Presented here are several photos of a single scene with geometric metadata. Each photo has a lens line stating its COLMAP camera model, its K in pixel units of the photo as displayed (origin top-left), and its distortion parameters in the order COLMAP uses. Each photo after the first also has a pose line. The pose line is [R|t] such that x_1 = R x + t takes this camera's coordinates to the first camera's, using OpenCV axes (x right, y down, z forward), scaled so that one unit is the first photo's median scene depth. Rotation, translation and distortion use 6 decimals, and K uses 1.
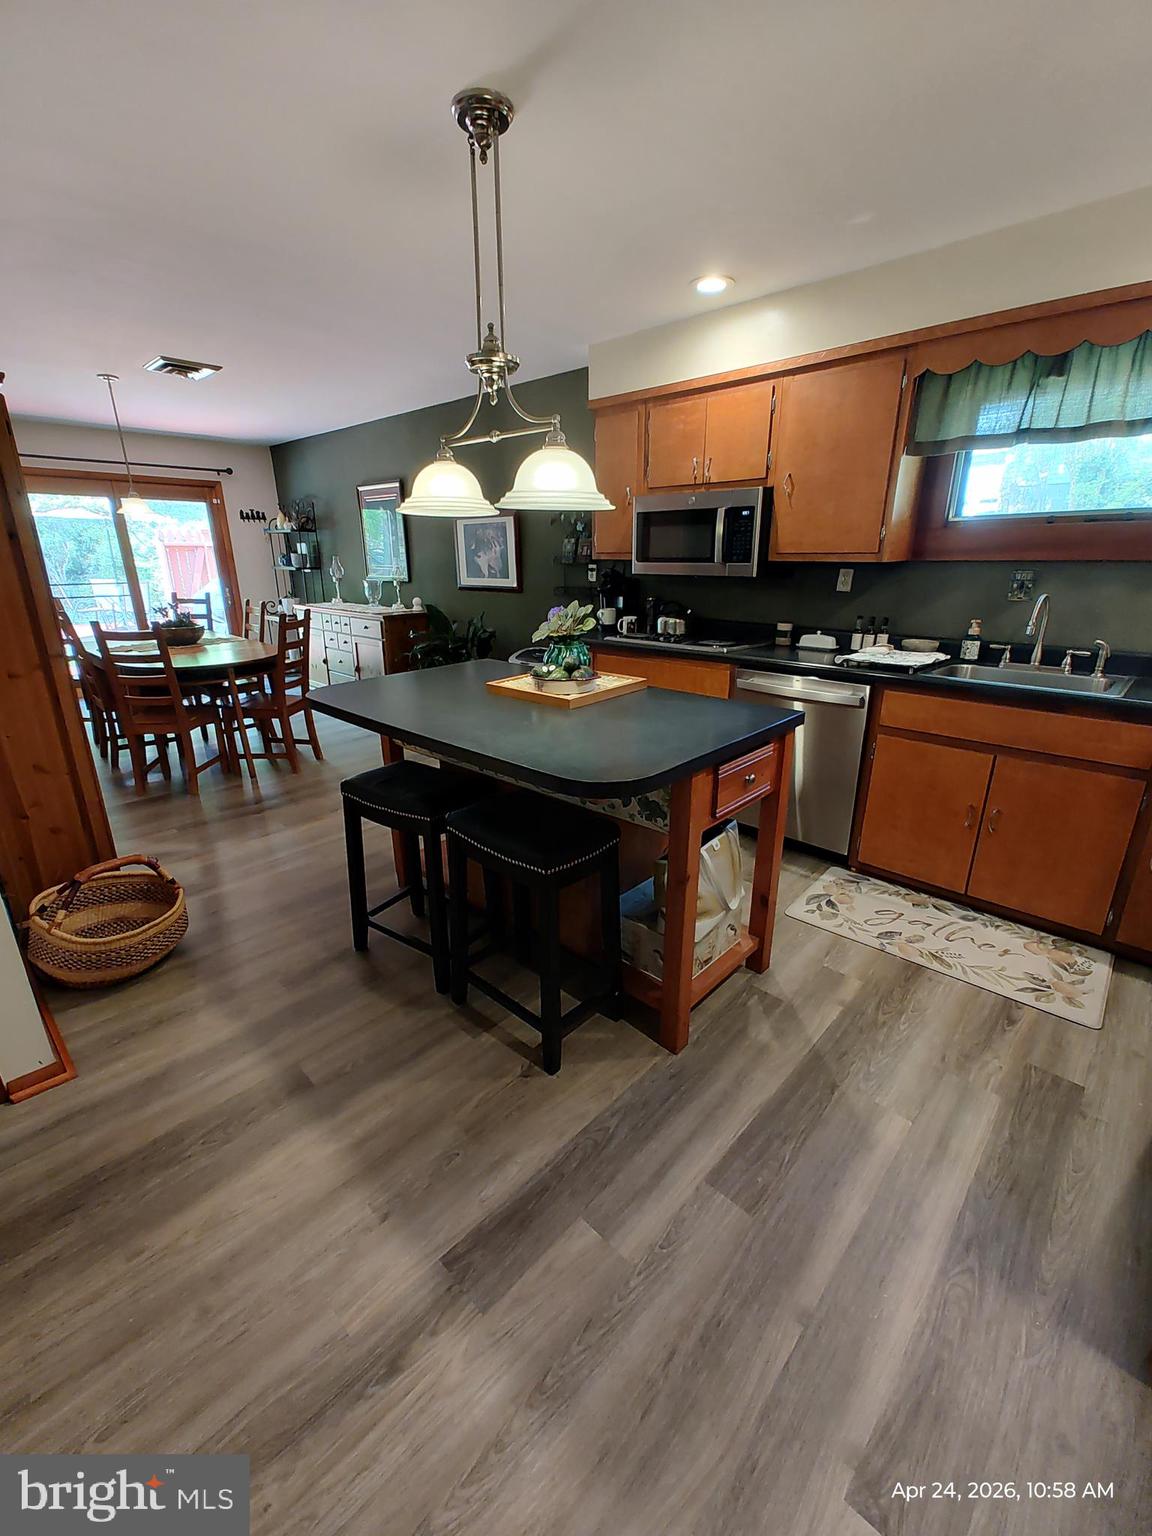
lens RADIAL K [[632.0, 0, 573.7], [0, 632.0, 767.1], [0, 0, 1]] dist [0.002694, -0.000674]
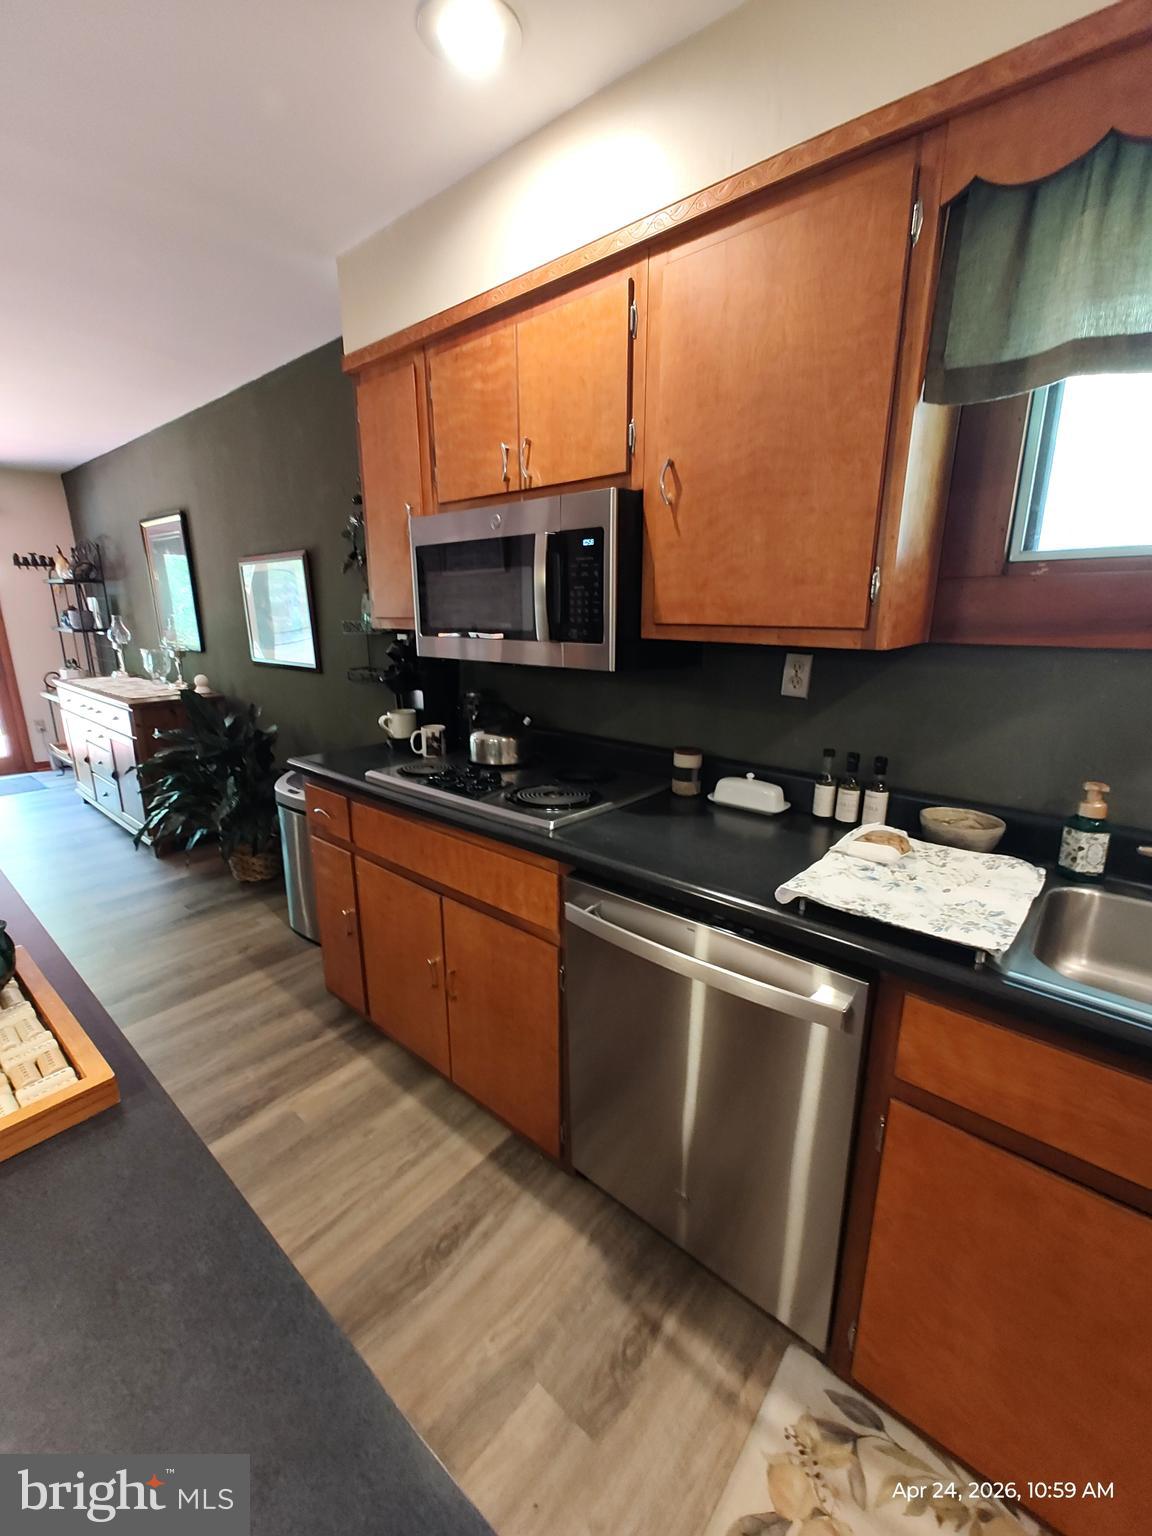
lens RADIAL K [[632.0, 0, 578.2], [0, 632.0, 767.2], [0, 0, 1]] dist [0.002694, -0.000674]
pose [[0.998450, -0.003694, 0.055533, 0.236168], [0.008410, 0.996351, -0.084937, -0.190095], [-0.055017, 0.085273, 0.994838, 0.534082]]
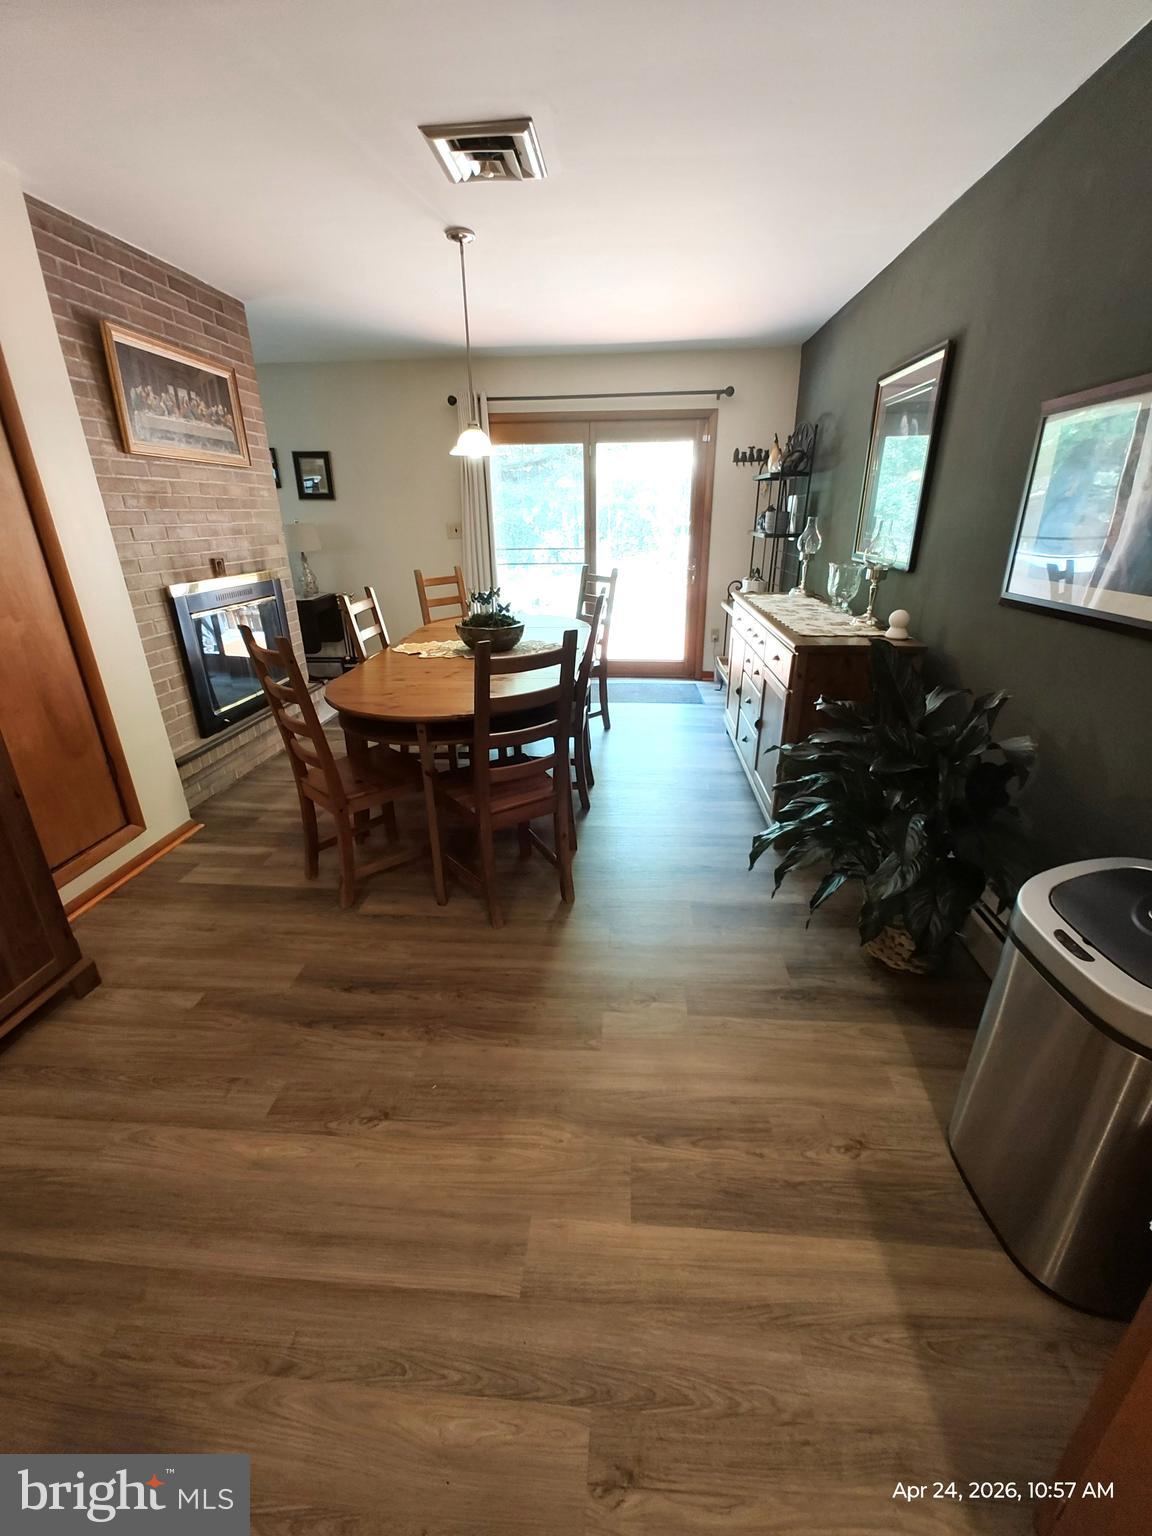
lens RADIAL K [[632.0, 0, 569.7], [0, 632.0, 767.7], [0, 0, 1]] dist [0.002694, -0.000674]
pose [[0.620085, 0.289943, -0.728991, -0.052766], [-0.244664, 0.954329, 0.171454, -0.326646], [0.745409, 0.072042, 0.662703, 0.960209]]
